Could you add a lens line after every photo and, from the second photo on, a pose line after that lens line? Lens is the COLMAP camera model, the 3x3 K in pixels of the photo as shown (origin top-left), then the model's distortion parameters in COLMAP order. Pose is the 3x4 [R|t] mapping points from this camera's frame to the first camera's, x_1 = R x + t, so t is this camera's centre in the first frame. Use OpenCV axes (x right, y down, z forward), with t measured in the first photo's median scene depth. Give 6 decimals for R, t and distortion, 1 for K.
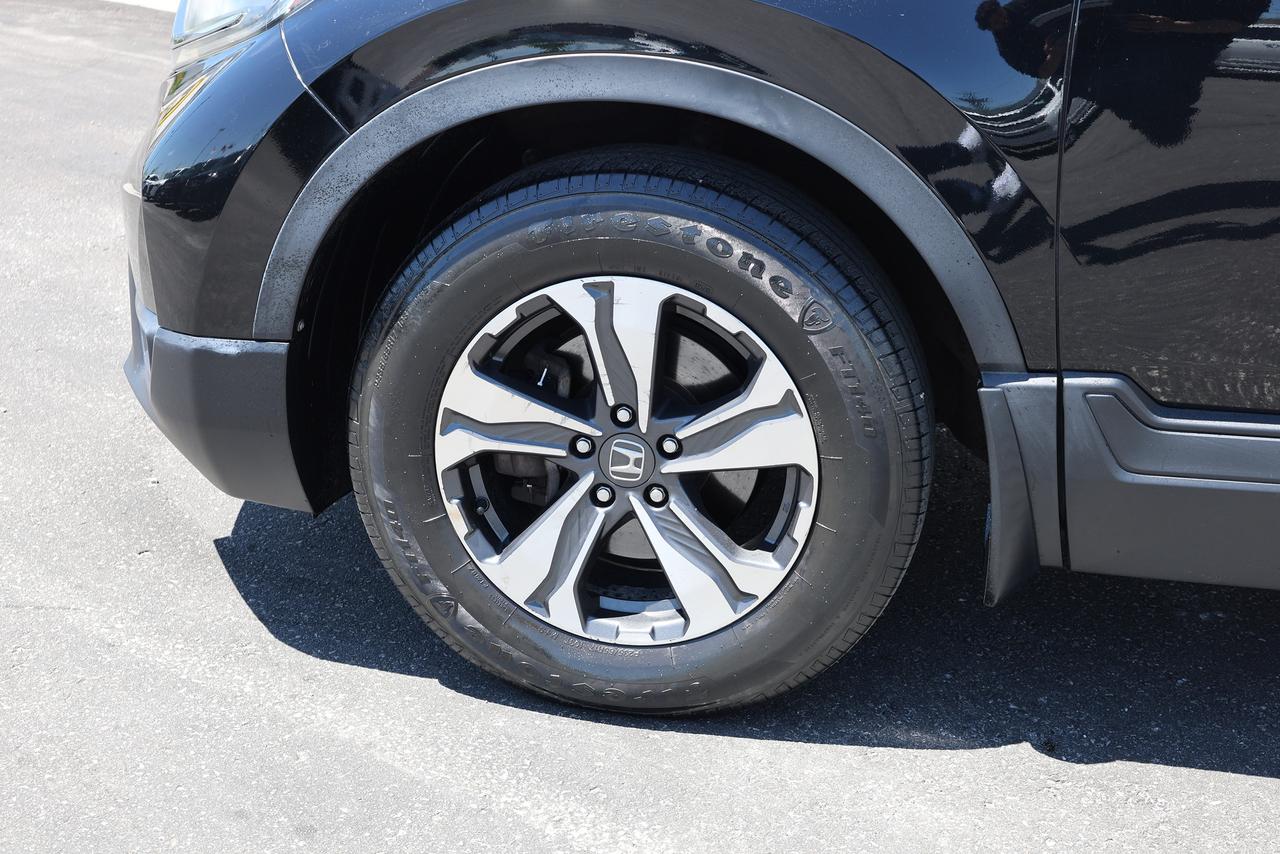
lens RADIAL K [[1645.5, 0, 640.3], [0, 1645.5, 427.6], [0, 0, 1]] dist [-0.022371, 0.000000]
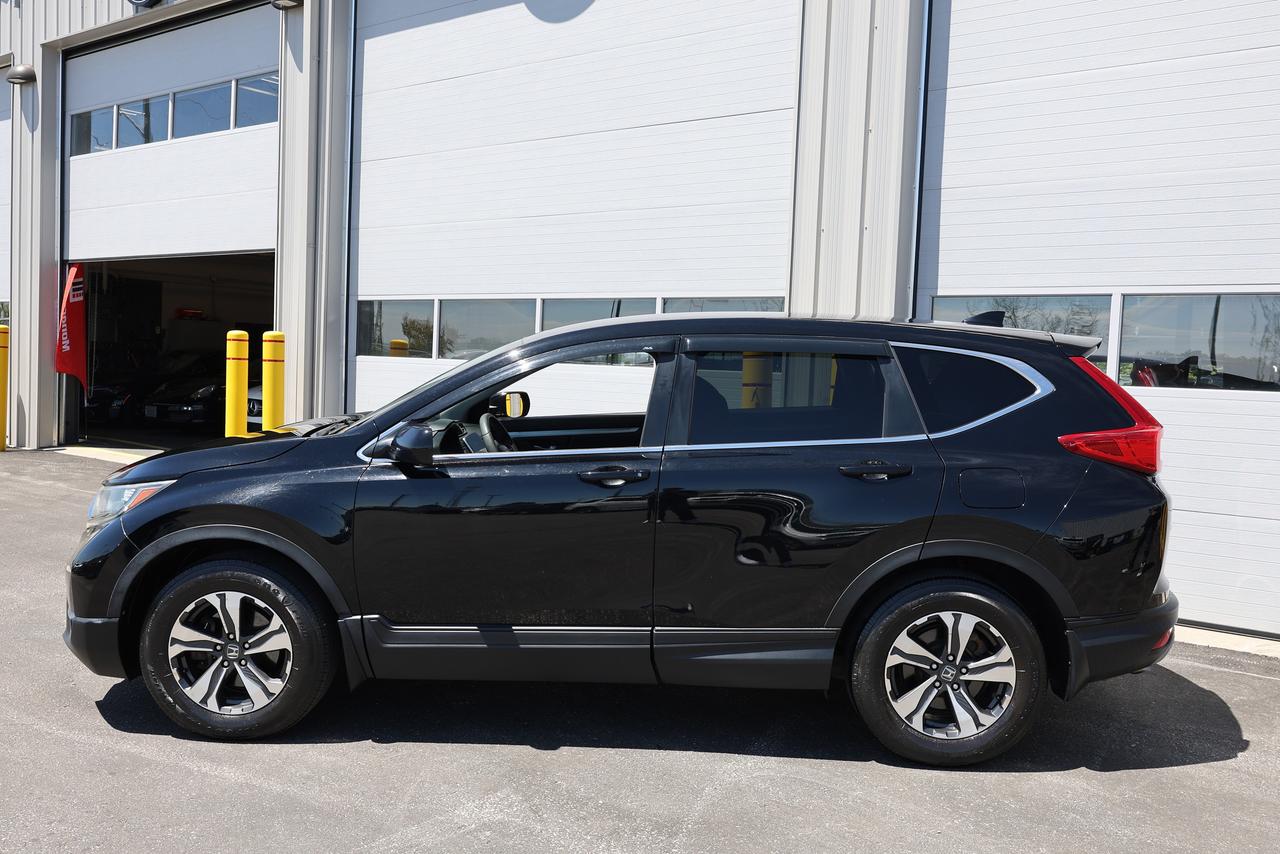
lens RADIAL K [[1125.2, 0, 639.9], [0, 1125.2, 429.0], [0, 0, 1]] dist [0.009621, -0.003736]
pose [[0.987990, -0.022145, 0.152920, 0.430336], [0.058578, 0.969480, -0.238068, 0.162870], [-0.142981, 0.244167, 0.959135, -1.237143]]
